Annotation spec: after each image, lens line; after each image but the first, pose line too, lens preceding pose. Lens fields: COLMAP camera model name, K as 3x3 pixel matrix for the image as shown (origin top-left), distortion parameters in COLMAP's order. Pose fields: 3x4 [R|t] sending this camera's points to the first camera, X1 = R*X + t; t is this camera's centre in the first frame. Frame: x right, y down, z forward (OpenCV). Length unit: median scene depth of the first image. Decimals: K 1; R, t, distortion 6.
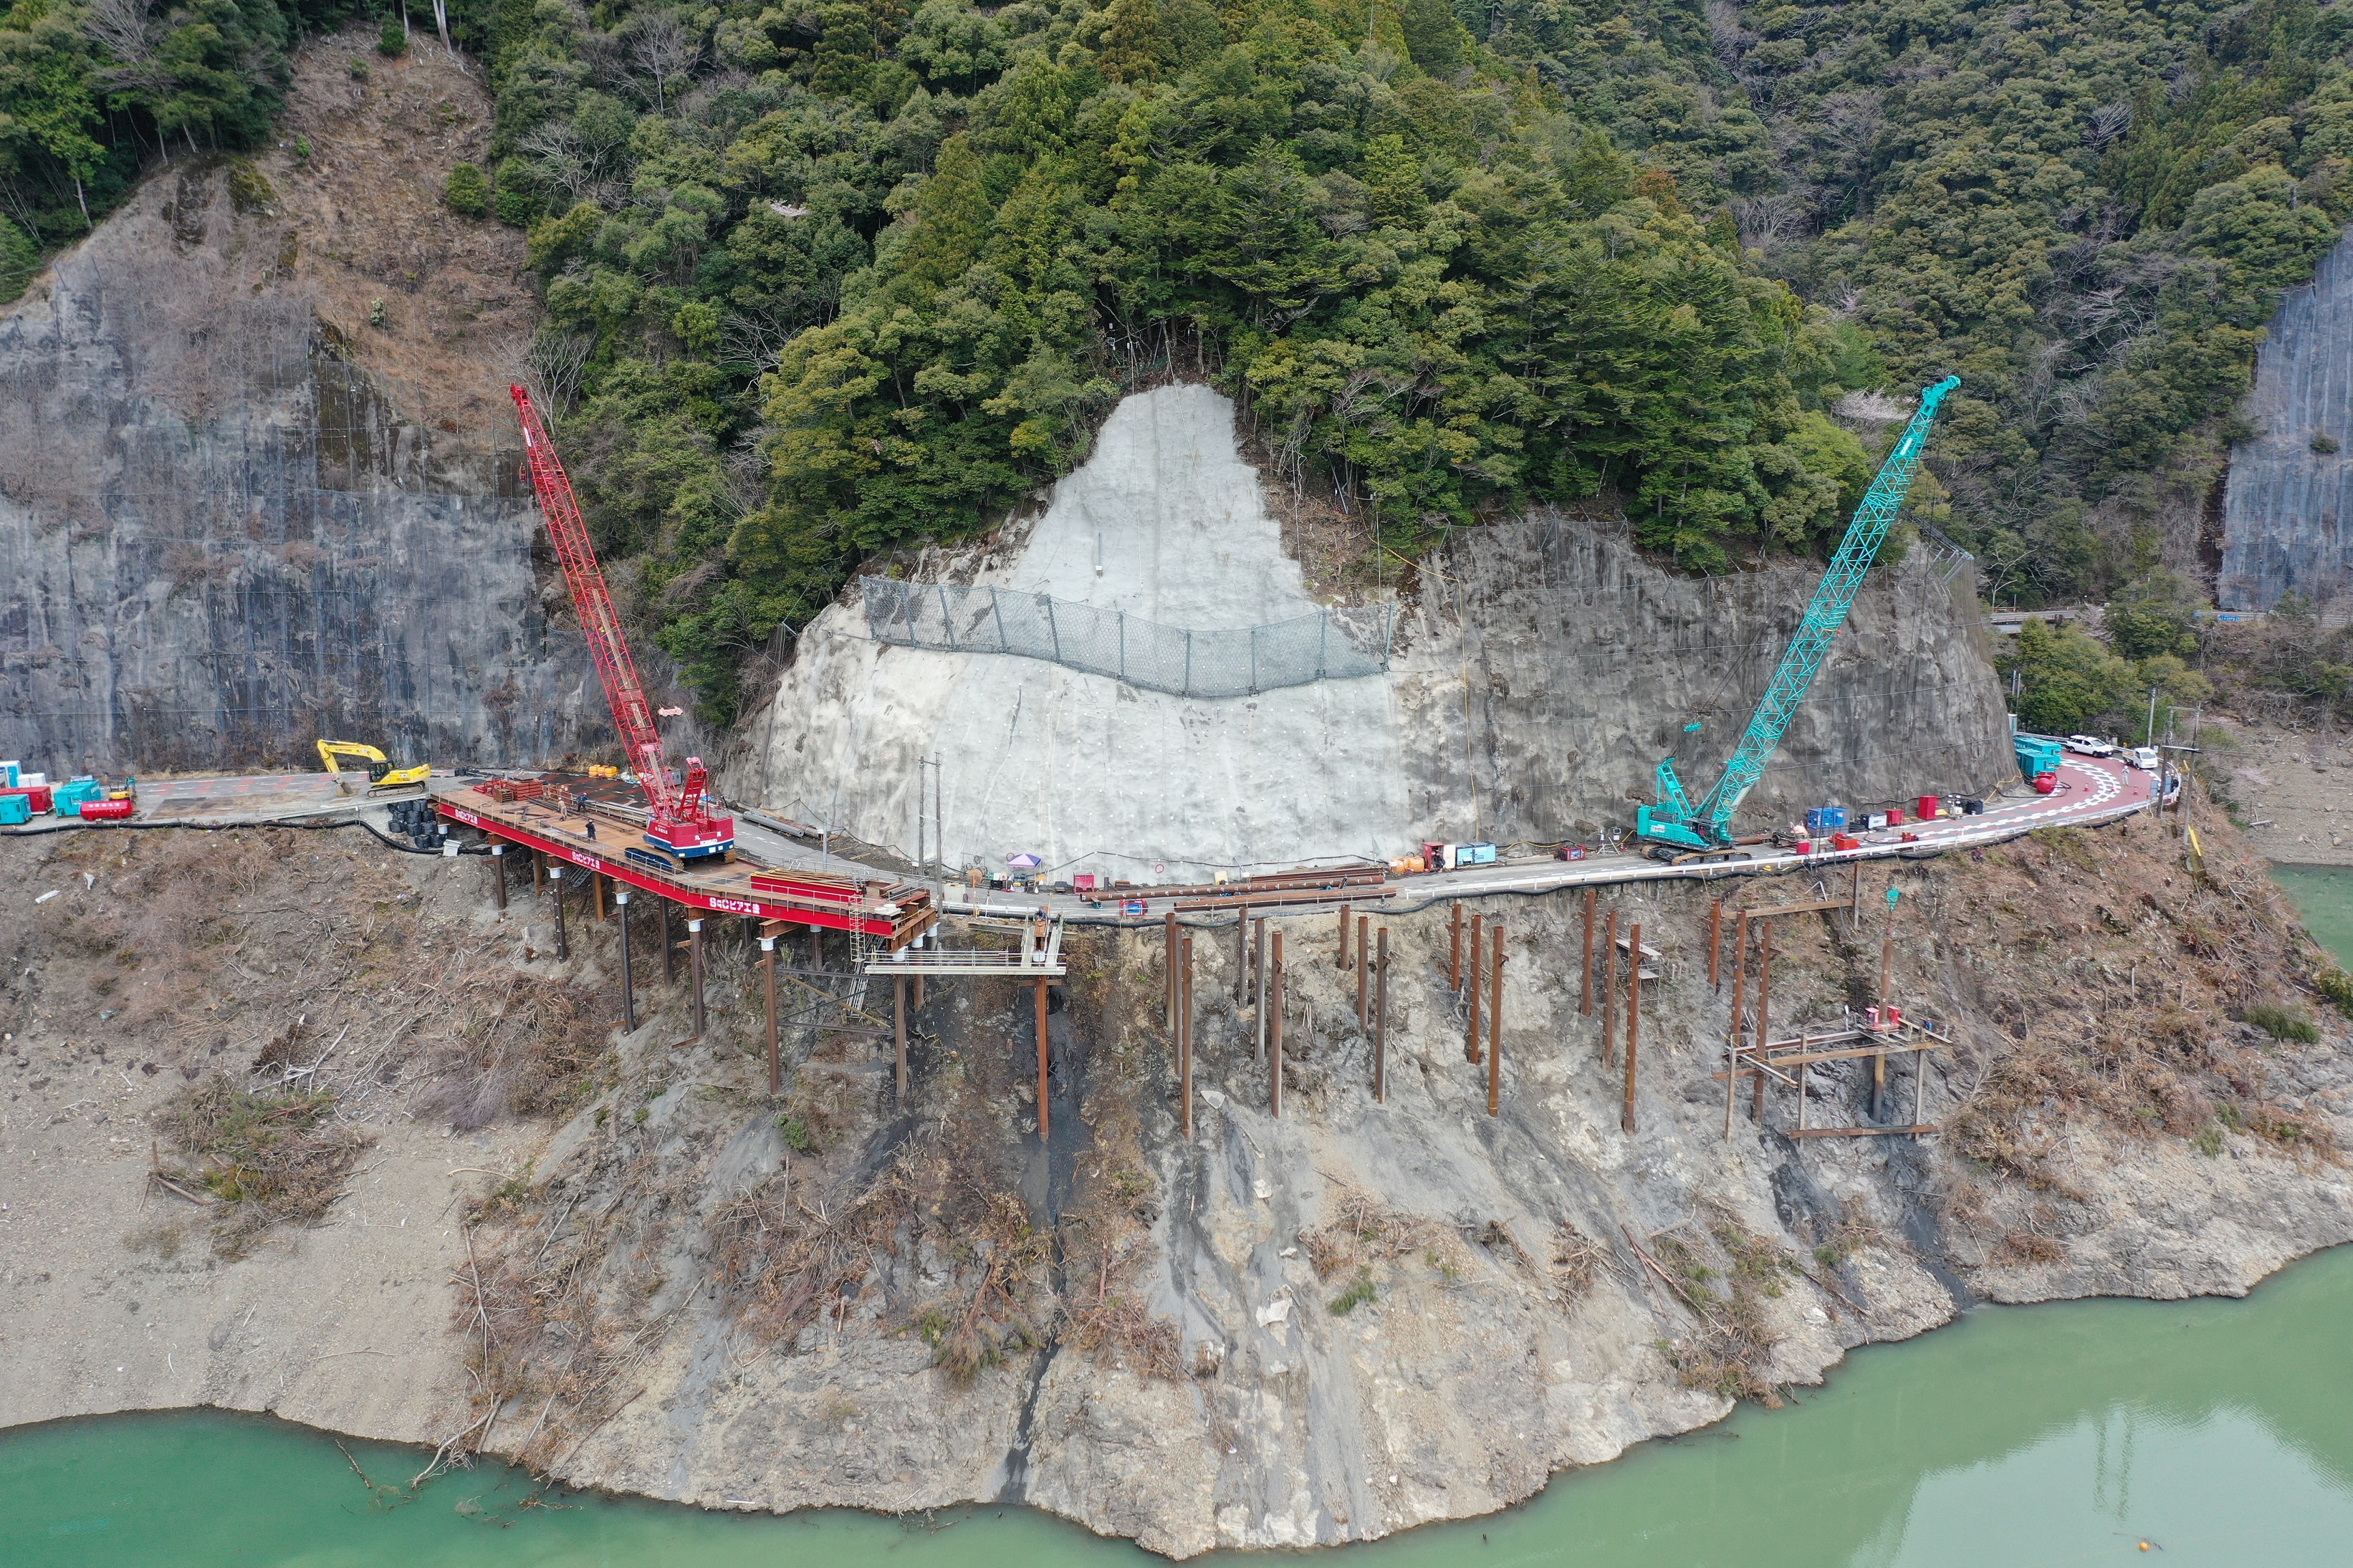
lens RADIAL K [[1882.1, 0, 1176.5], [0, 1882.1, 784.0], [0, 0, 1]] dist [0.009120, 0.007471]
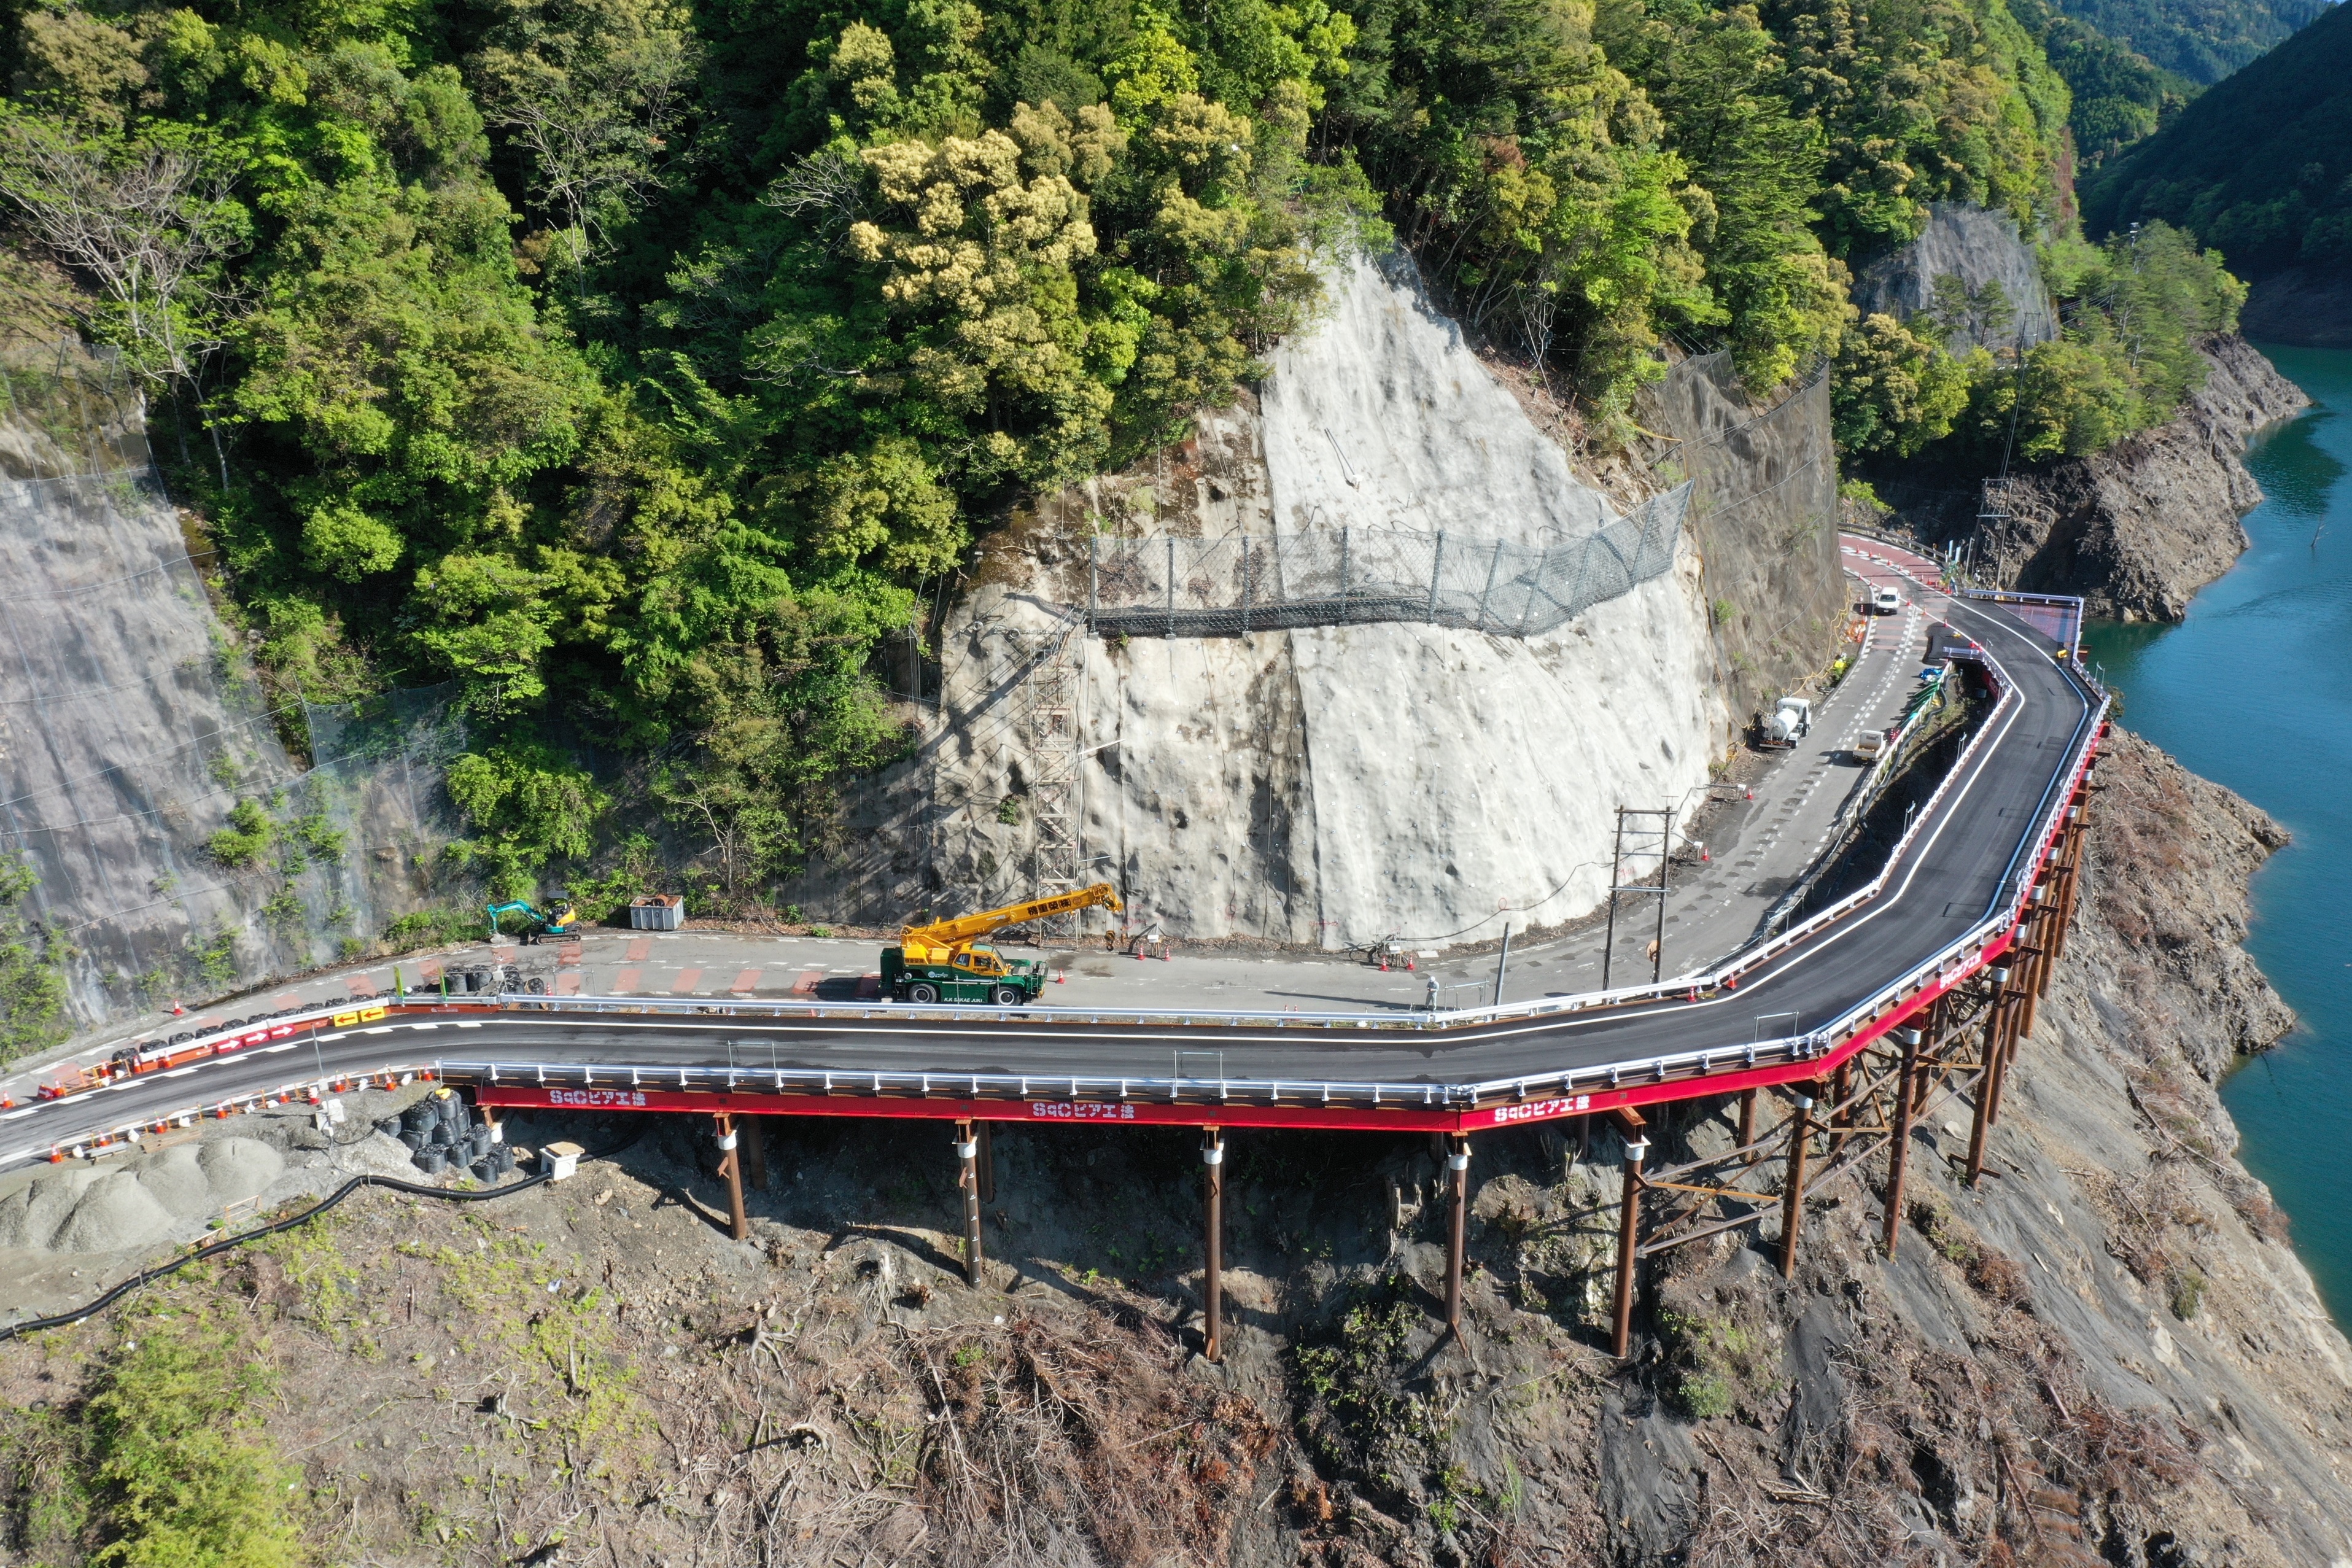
lens RADIAL K [[1860.0, 0, 1170.2], [0, 1860.0, 782.5], [0, 0, 1]] dist [-0.003587, 0.004774]
pose [[0.743991, -0.229795, 0.627433, -0.557275], [0.145690, 0.972200, 0.183310, -0.139799], [-0.652113, -0.044971, 0.756786, 0.494163]]
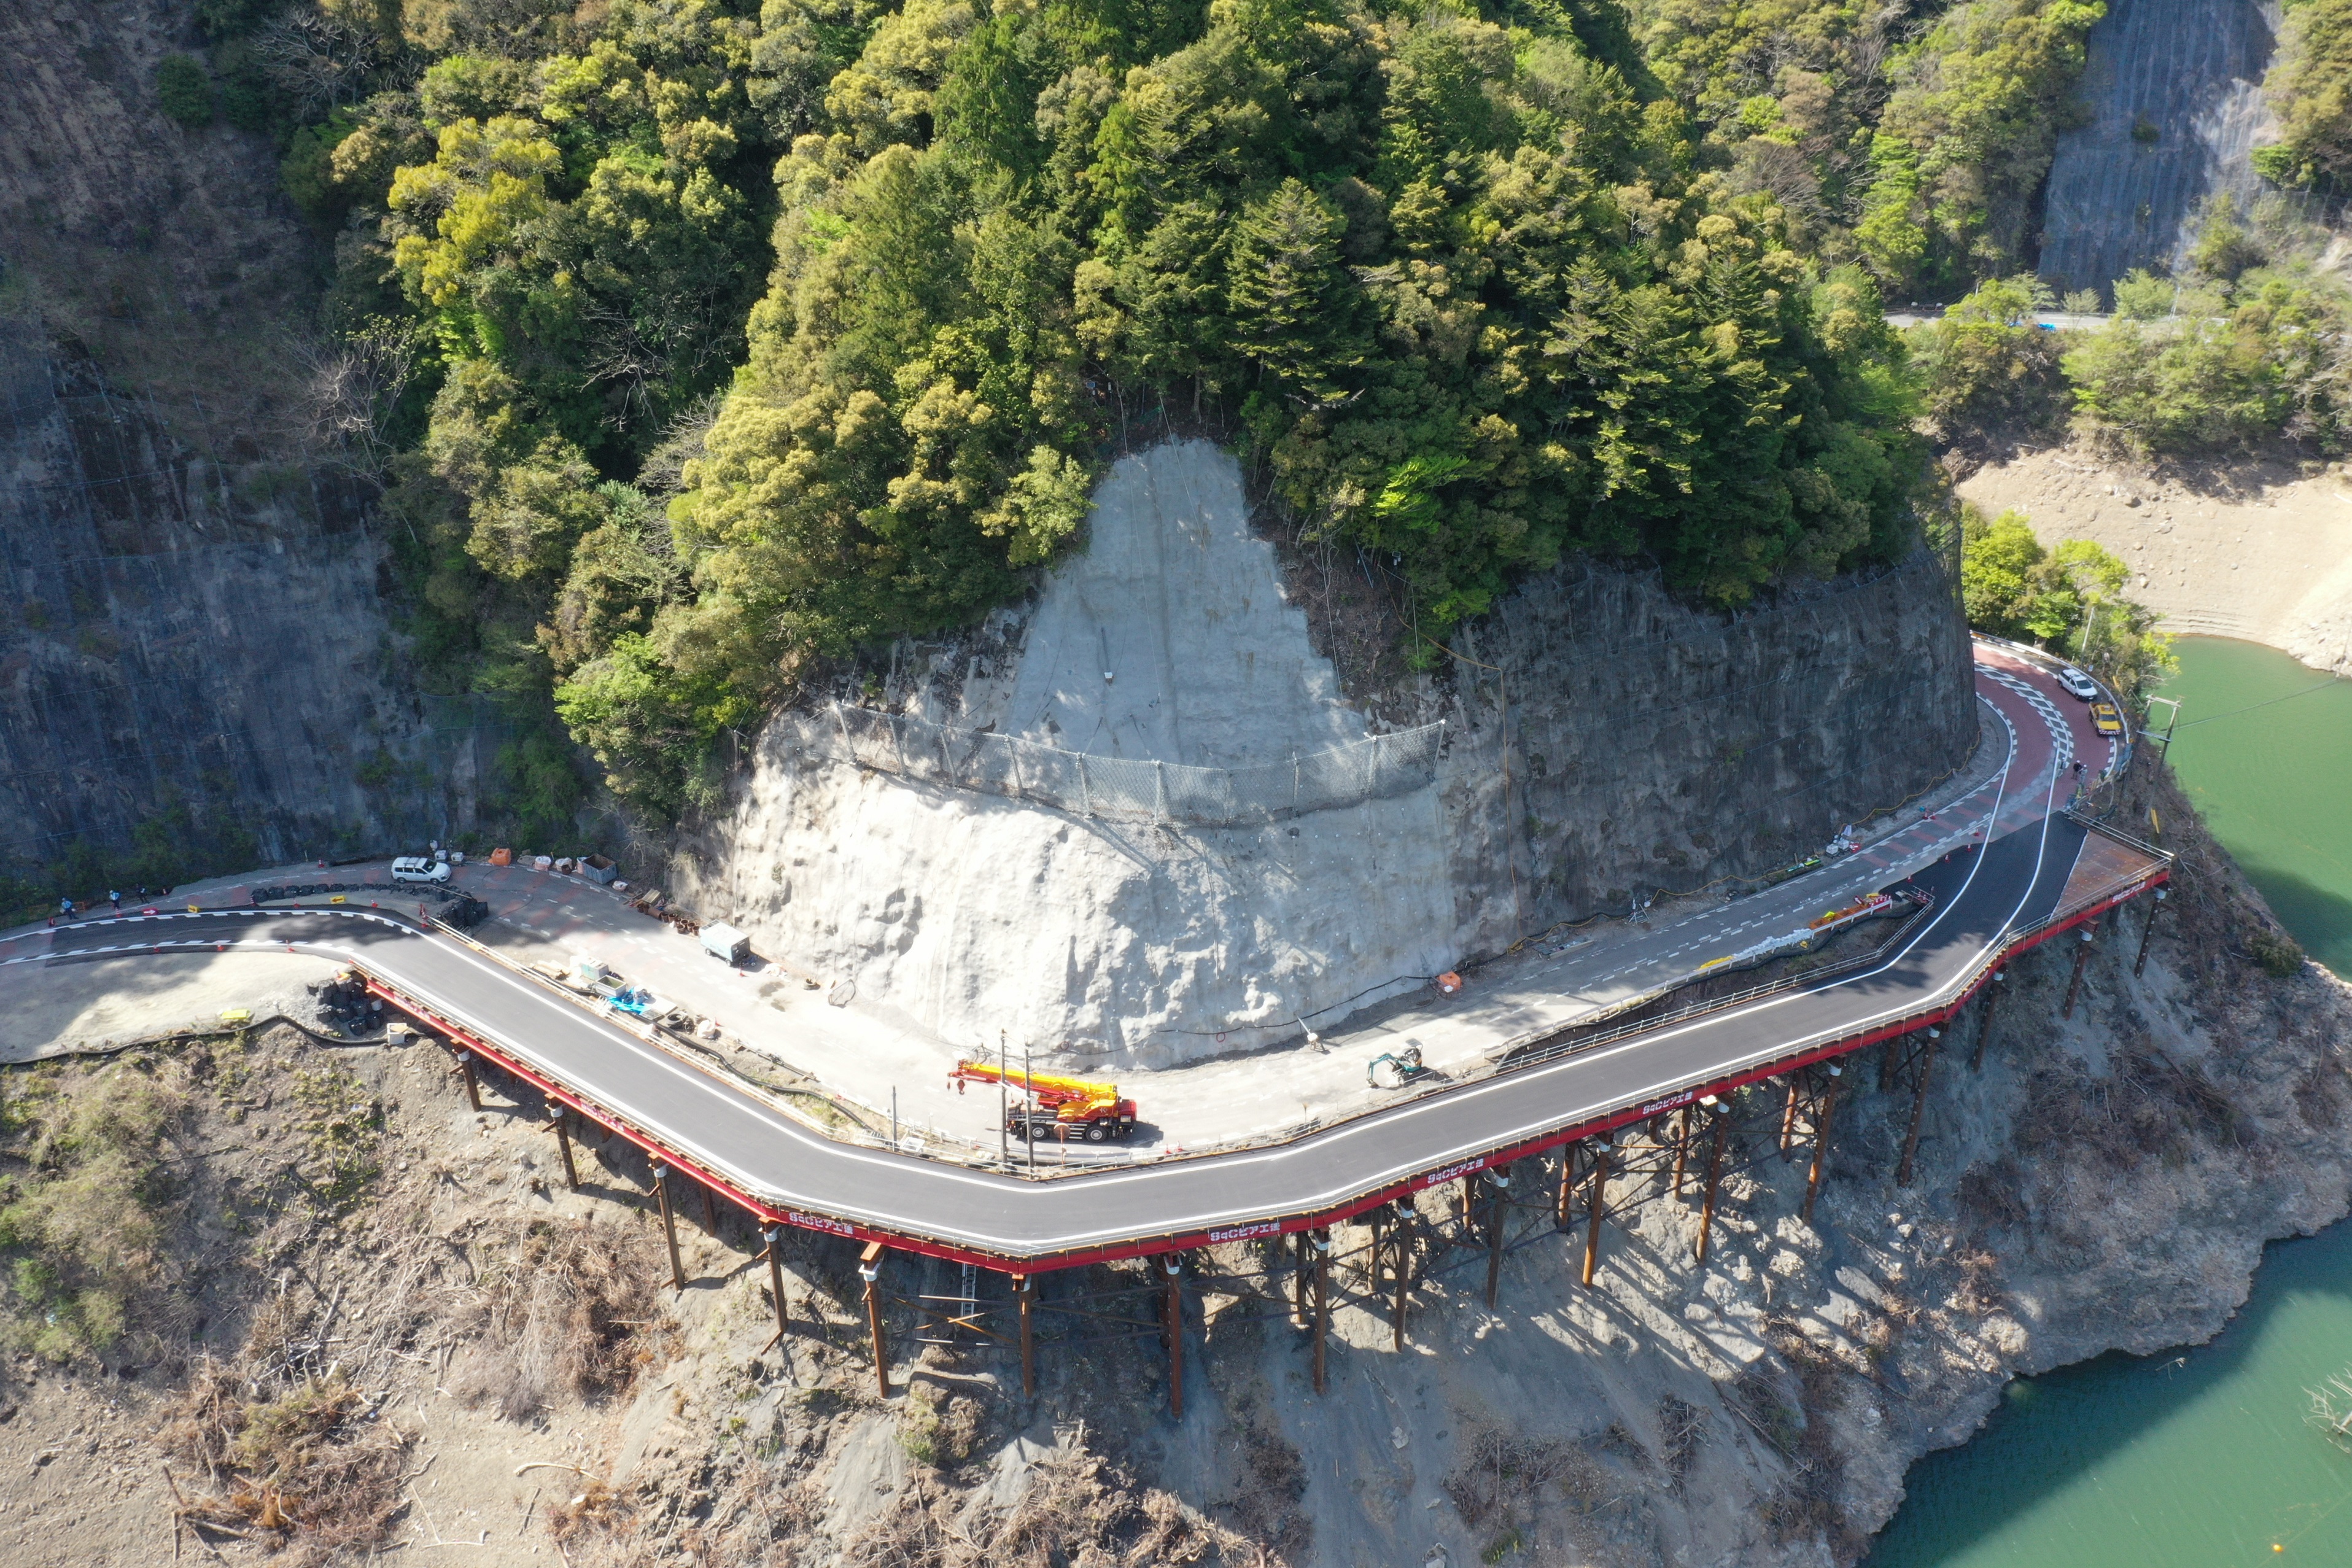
lens RADIAL K [[1860.0, 0, 1170.2], [0, 1860.0, 782.5], [0, 0, 1]] dist [-0.003587, 0.004774]
pose [[0.983278, -0.091494, 0.157461, -0.153062], [0.040808, 0.953343, 0.299120, -0.323205], [-0.177482, -0.287692, 0.941134, 0.147384]]
